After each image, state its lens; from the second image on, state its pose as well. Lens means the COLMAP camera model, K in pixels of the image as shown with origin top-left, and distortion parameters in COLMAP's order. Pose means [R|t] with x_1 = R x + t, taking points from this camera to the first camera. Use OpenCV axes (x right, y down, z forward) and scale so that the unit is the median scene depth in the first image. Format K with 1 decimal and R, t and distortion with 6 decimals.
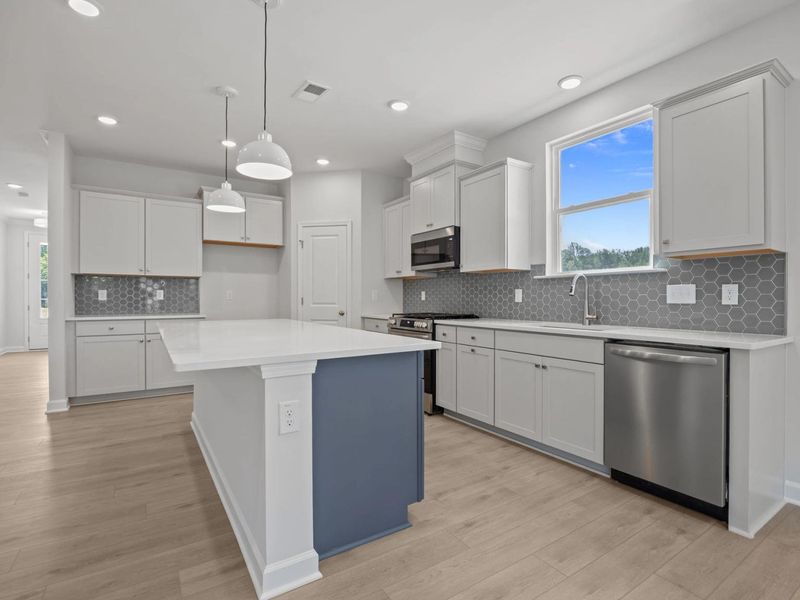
lens RADIAL K [[398.9, 0, 402.8], [0, 398.9, 299.4], [0, 0, 1]] dist [-0.014094, 0.000358]
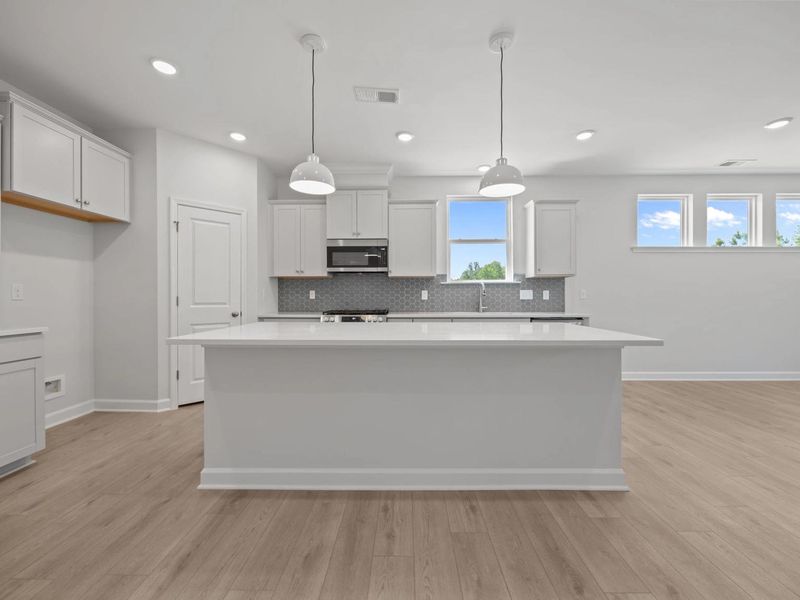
lens RADIAL K [[340.8, 0, 401.1], [0, 340.8, 297.3], [0, 0, 1]] dist [-0.004199, -0.000227]
pose [[0.559793, -0.001687, 0.828631, -0.939529], [0.004202, 0.999991, -0.000803, -0.000976], [-0.828622, 0.003931, 0.559795, 0.472228]]
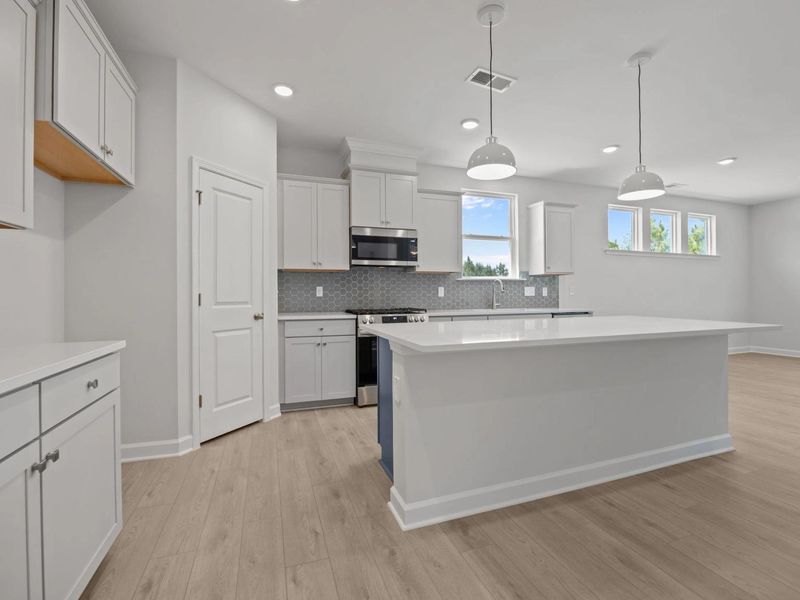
lens RADIAL K [[372.9, 0, 401.9], [0, 372.9, 293.1], [0, 0, 1]] dist [-0.011316, 0.000163]
pose [[0.230570, 0.002043, 0.973054, -1.177812], [0.007963, 0.999960, -0.003987, -0.001545], [-0.973023, 0.008668, 0.230545, 1.025434]]
